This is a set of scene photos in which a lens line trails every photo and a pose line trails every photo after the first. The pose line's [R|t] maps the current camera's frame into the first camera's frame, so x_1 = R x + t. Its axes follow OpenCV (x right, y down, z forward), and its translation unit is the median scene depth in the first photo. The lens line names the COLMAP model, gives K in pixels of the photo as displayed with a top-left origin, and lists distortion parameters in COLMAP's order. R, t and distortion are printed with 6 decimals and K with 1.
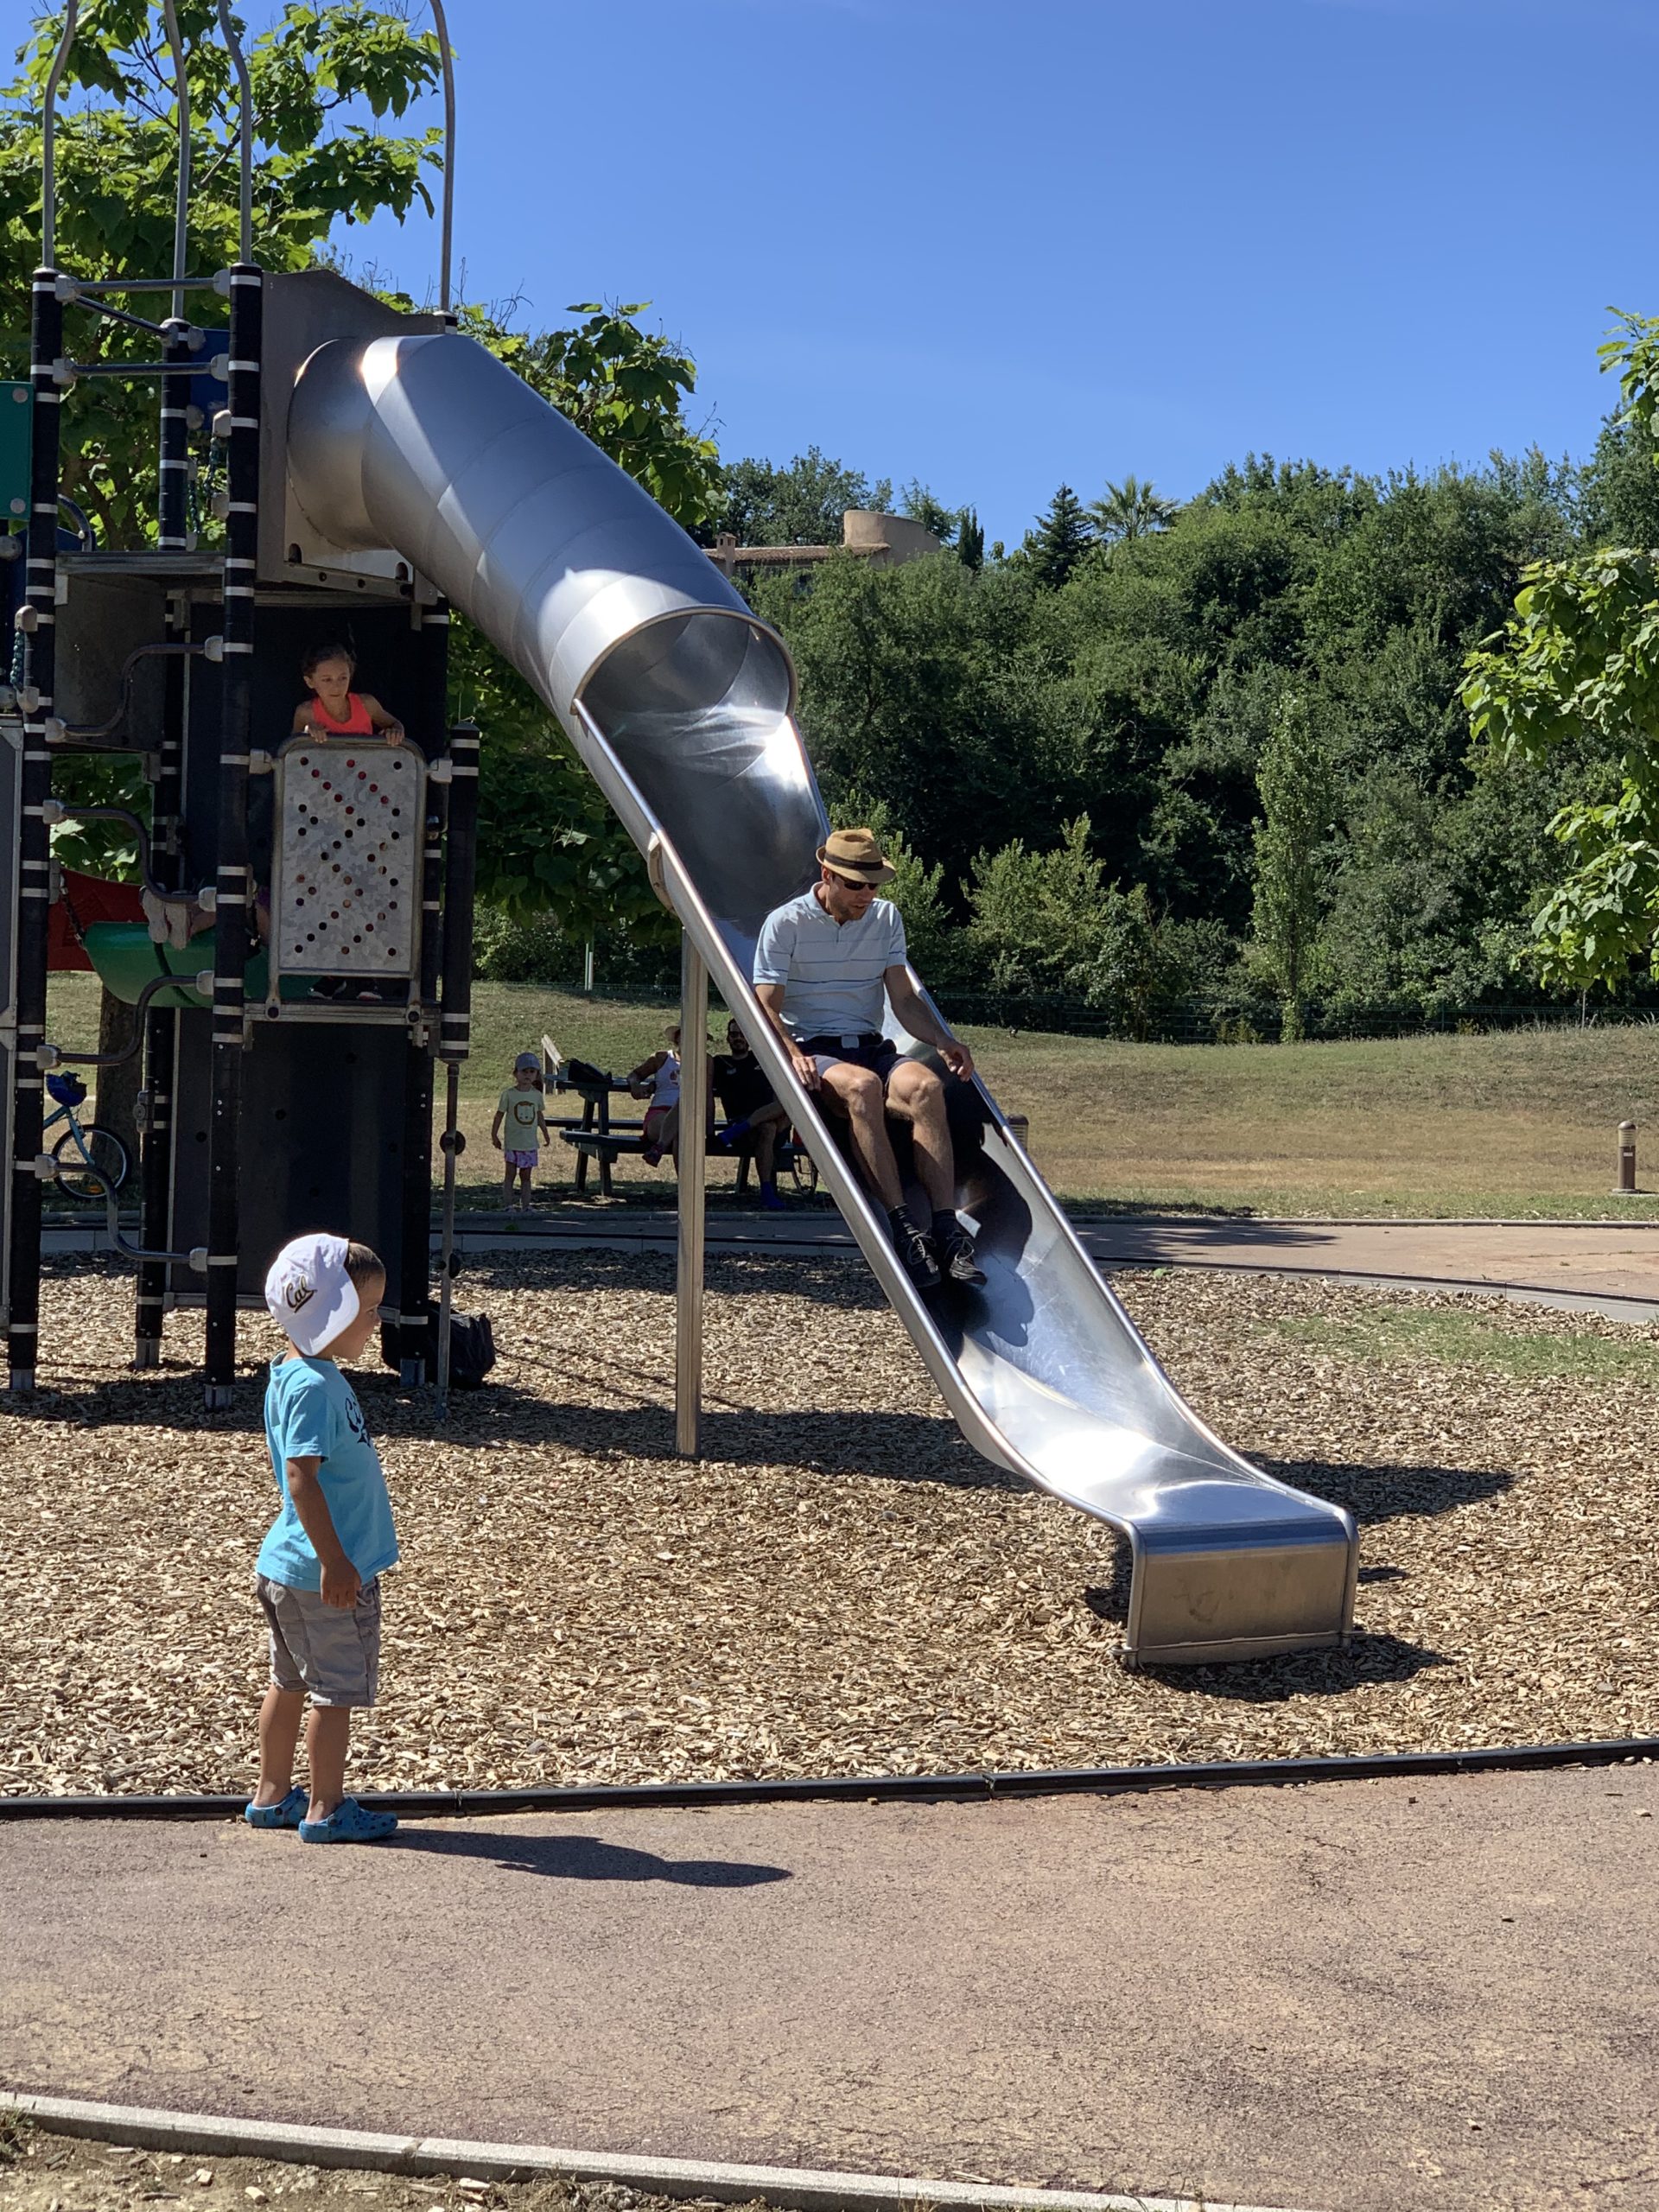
lens RADIAL K [[4004.8, 0, 829.5], [0, 4004.8, 1106.0], [0, 0, 1]] dist [-0.039133, 2.450671]
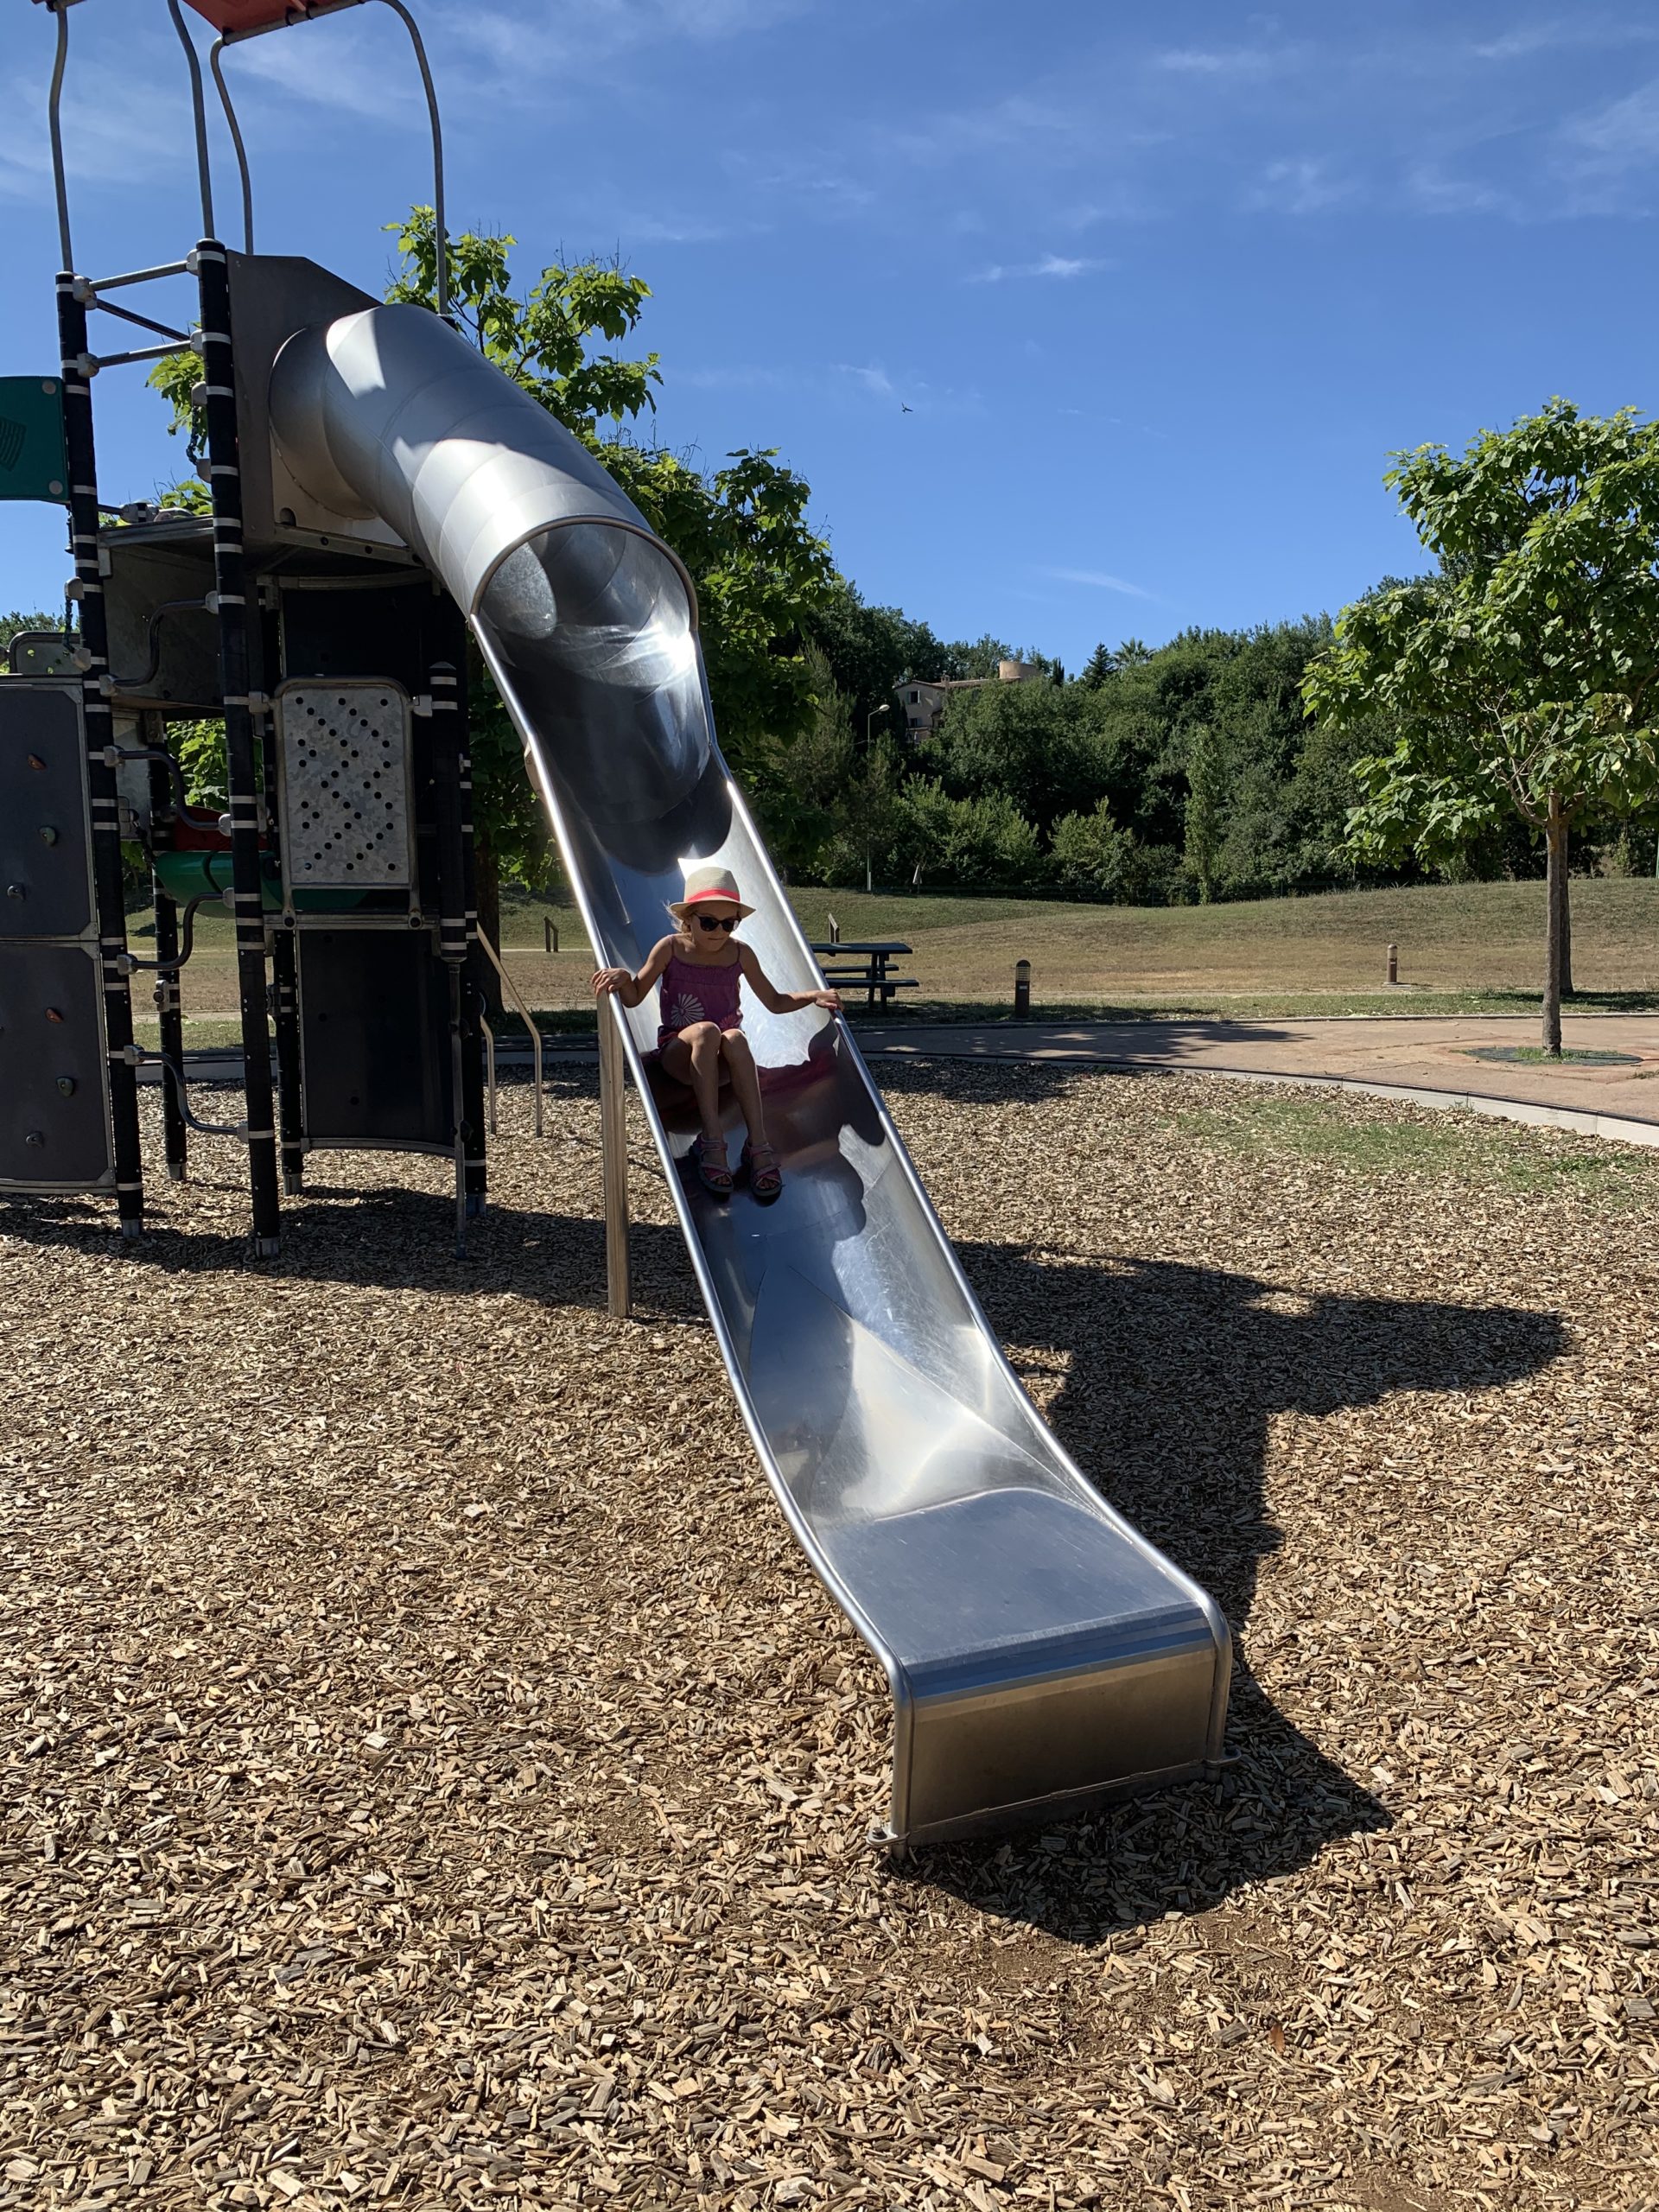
lens RADIAL K [[1698.3, 0, 838.5], [0, 1698.3, 1145.4], [0, 0, 1]] dist [0.114011, -0.192639]
pose [[0.994743, -0.019040, -0.100616, 0.037577], [0.030993, 0.992457, 0.118609, -0.007123], [0.097599, -0.121104, 0.987830, 0.276200]]
